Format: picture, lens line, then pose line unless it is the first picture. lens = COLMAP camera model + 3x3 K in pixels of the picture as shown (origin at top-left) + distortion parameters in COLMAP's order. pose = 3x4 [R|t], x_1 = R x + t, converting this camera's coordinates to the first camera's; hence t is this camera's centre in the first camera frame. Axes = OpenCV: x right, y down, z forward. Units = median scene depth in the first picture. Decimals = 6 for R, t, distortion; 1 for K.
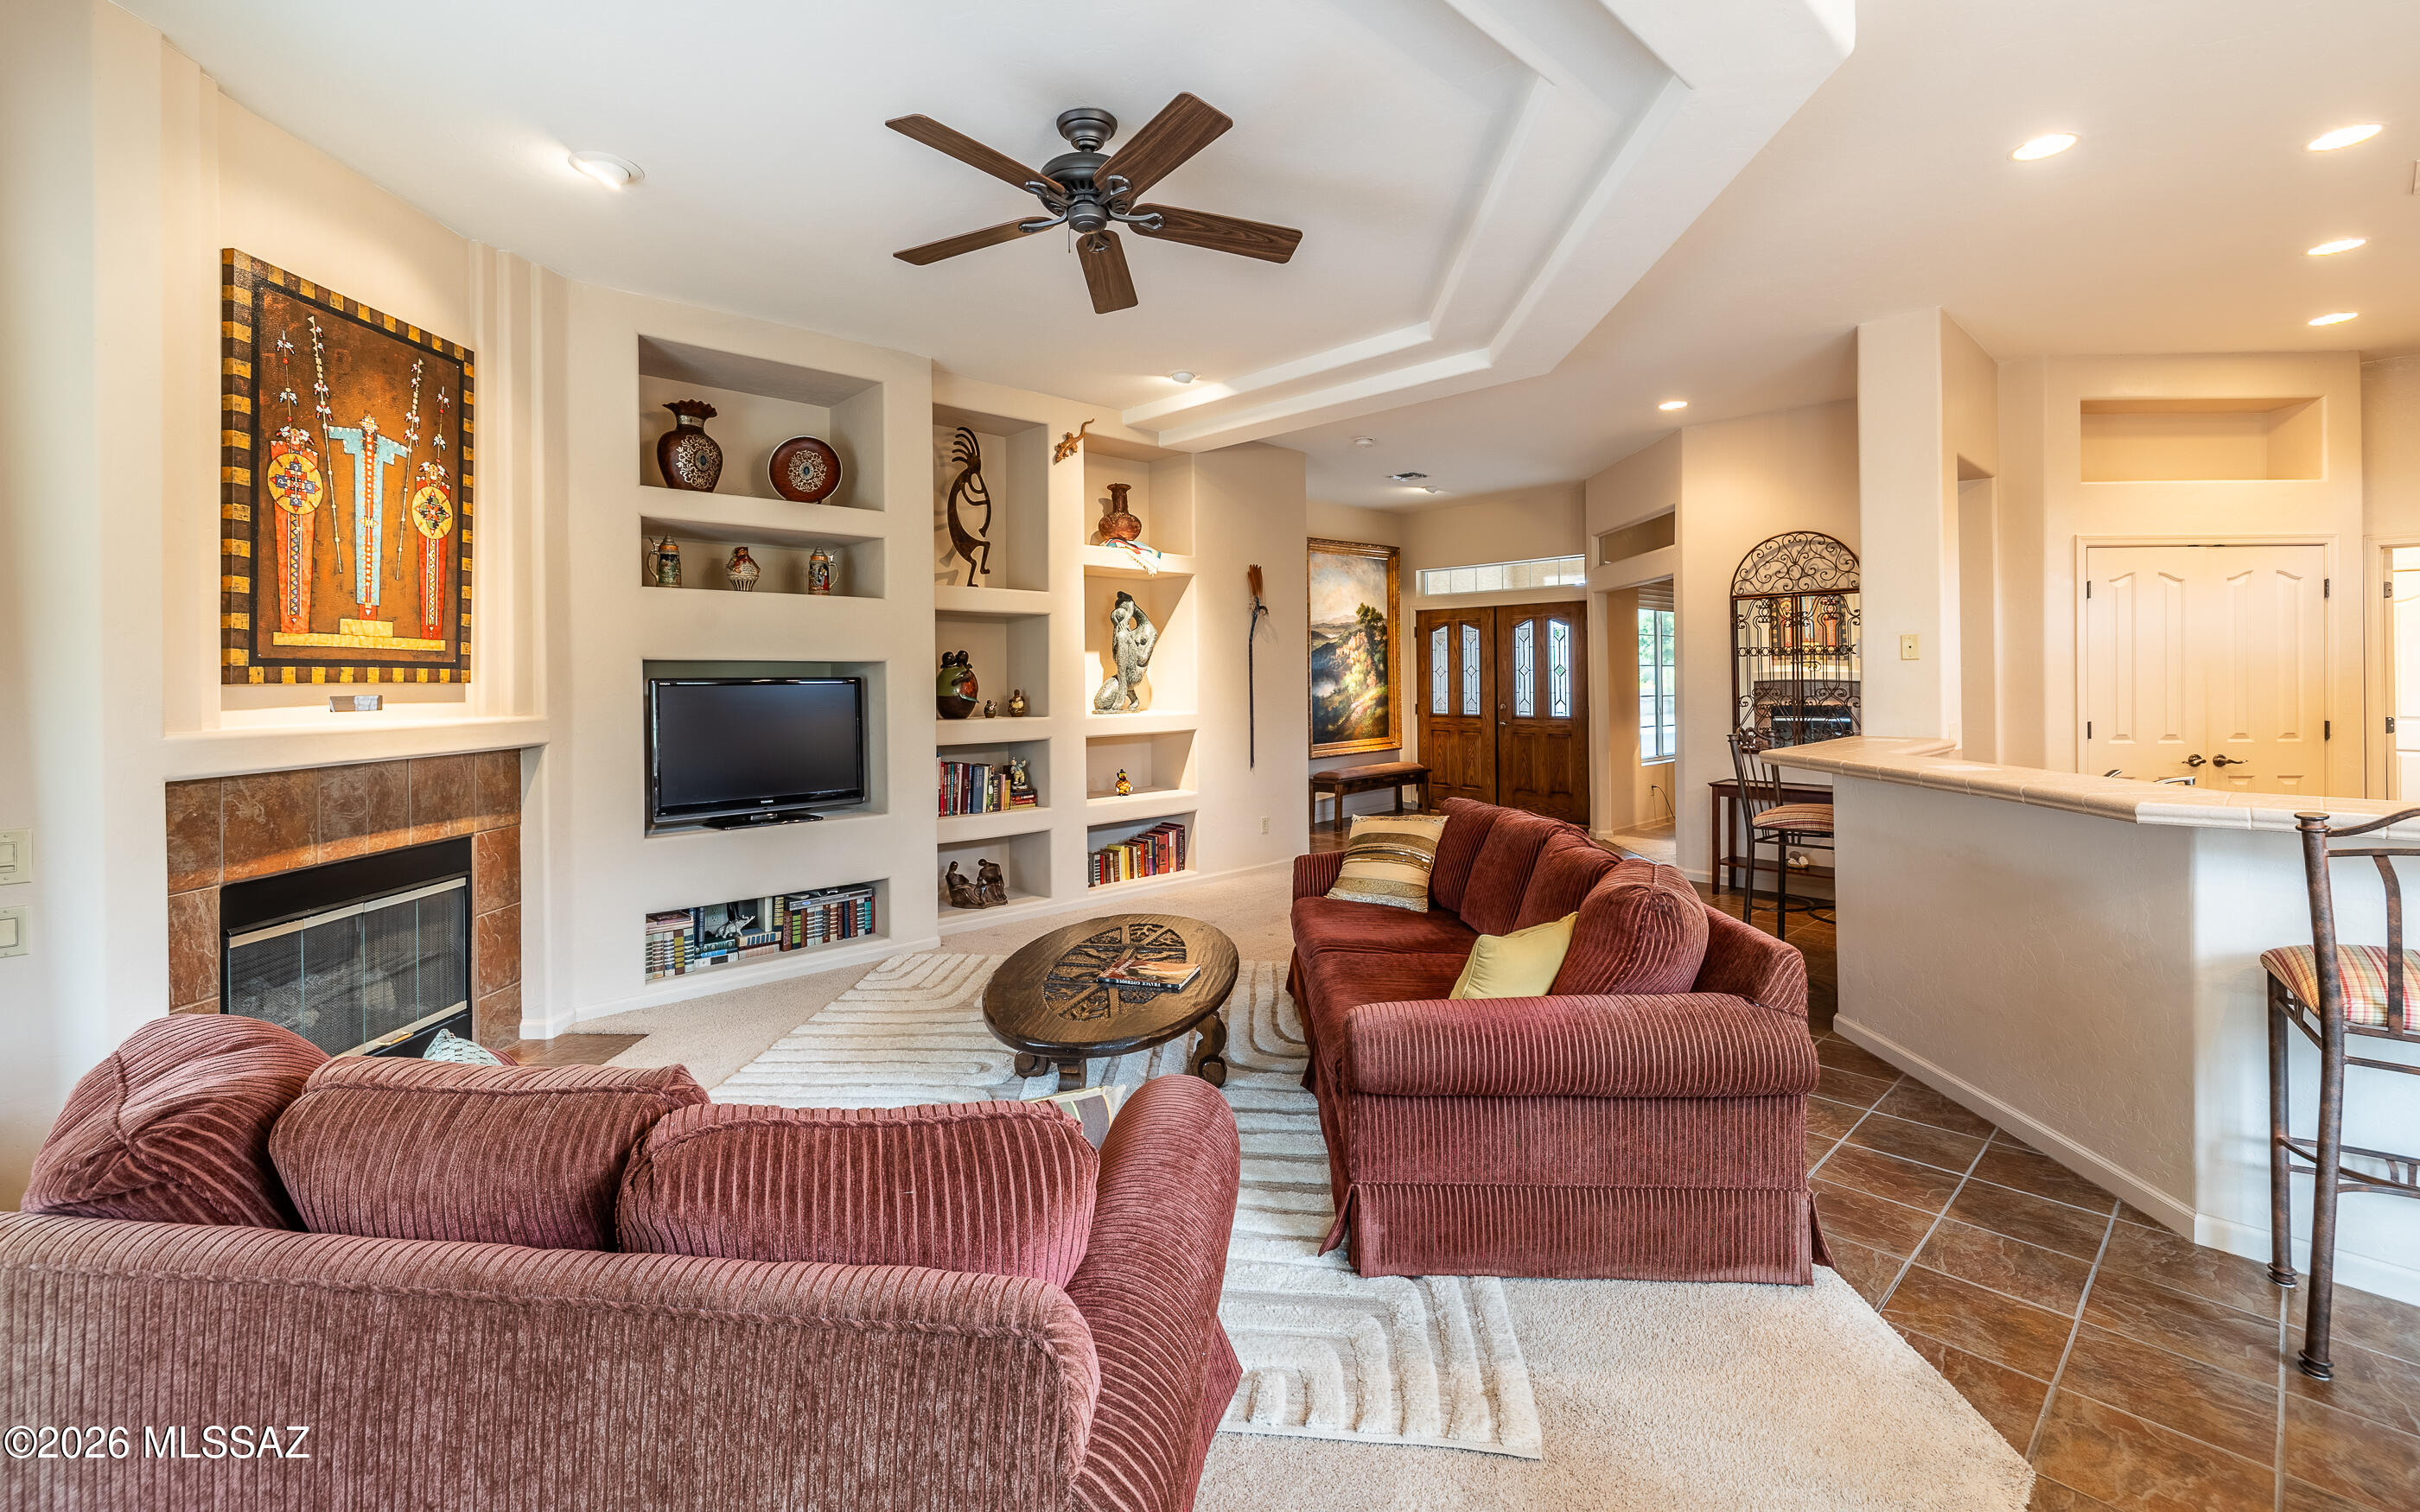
lens RADIAL K [[1031.2, 0, 1184.3], [0, 1031.2, 672.4], [0, 0, 1]] dist [-0.001437, 0.000075]
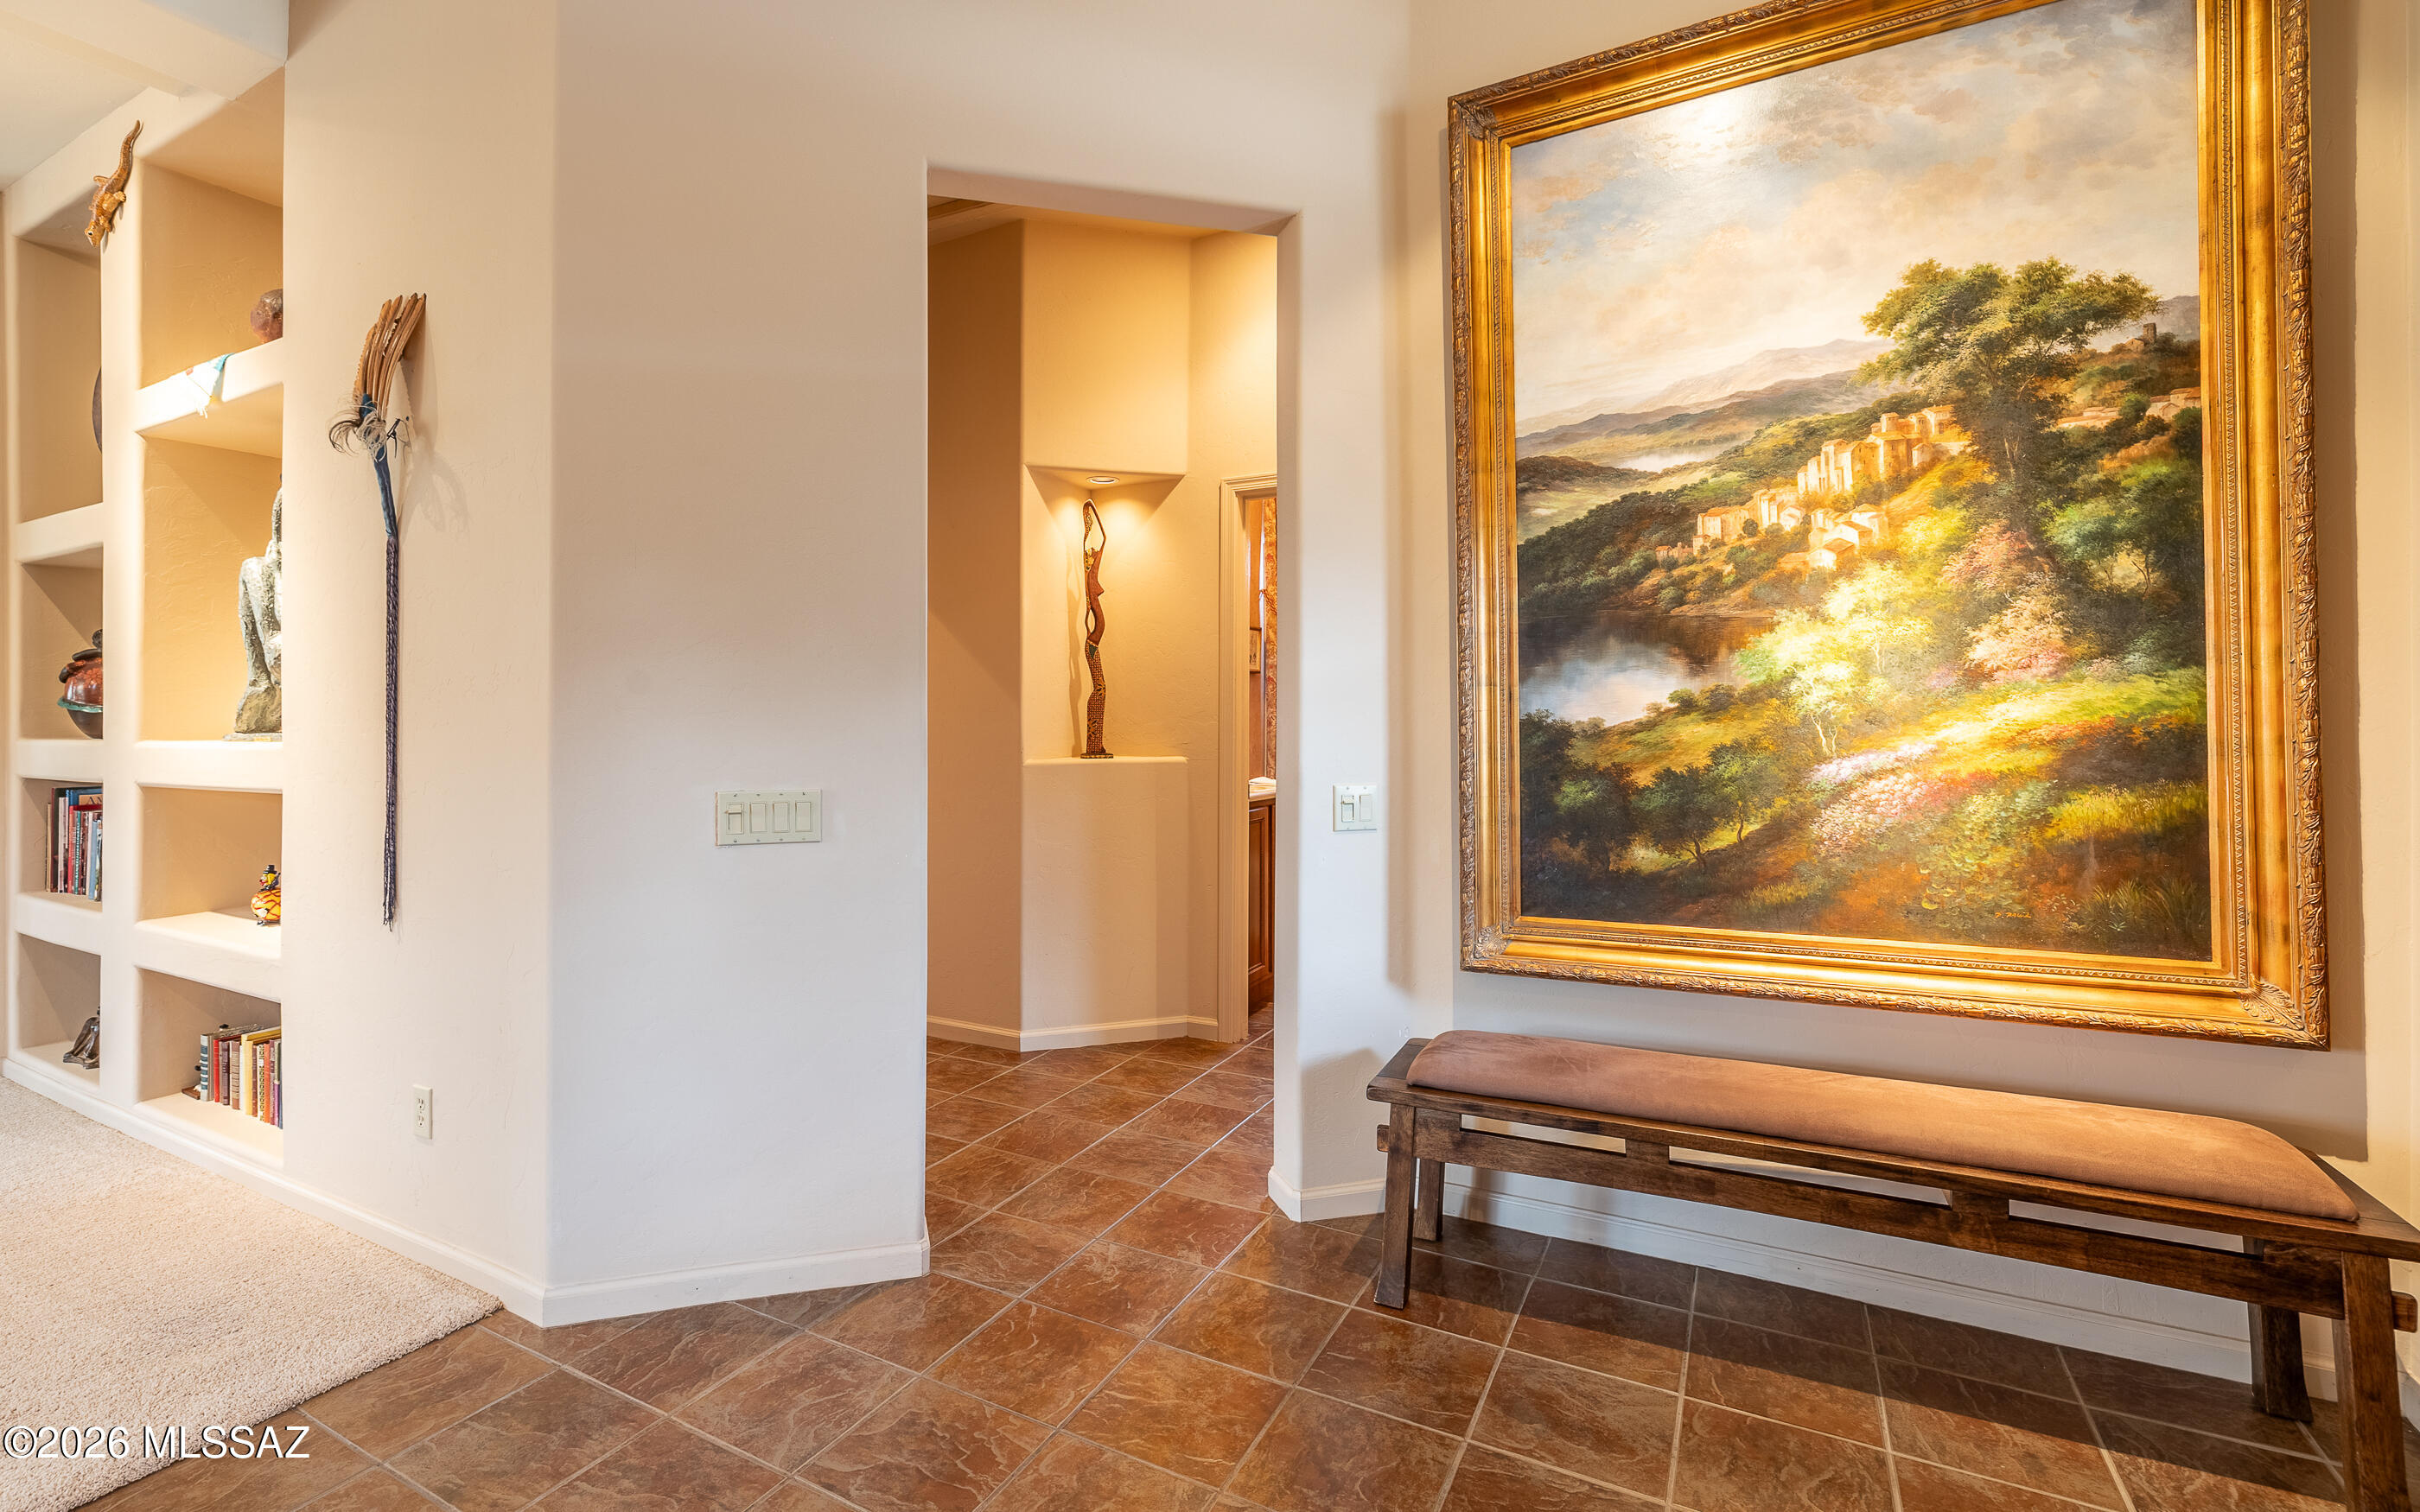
lens RADIAL K [[1031.2, 0, 1158.2], [0, 1031.2, 716.4], [0, 0, 1]] dist [-0.001437, 0.000075]
pose [[0.318701, 0.003084, -0.947850, 0.825235], [0.007125, 0.999959, 0.005649, 0.049626], [0.947829, -0.008554, 0.318666, 2.070441]]
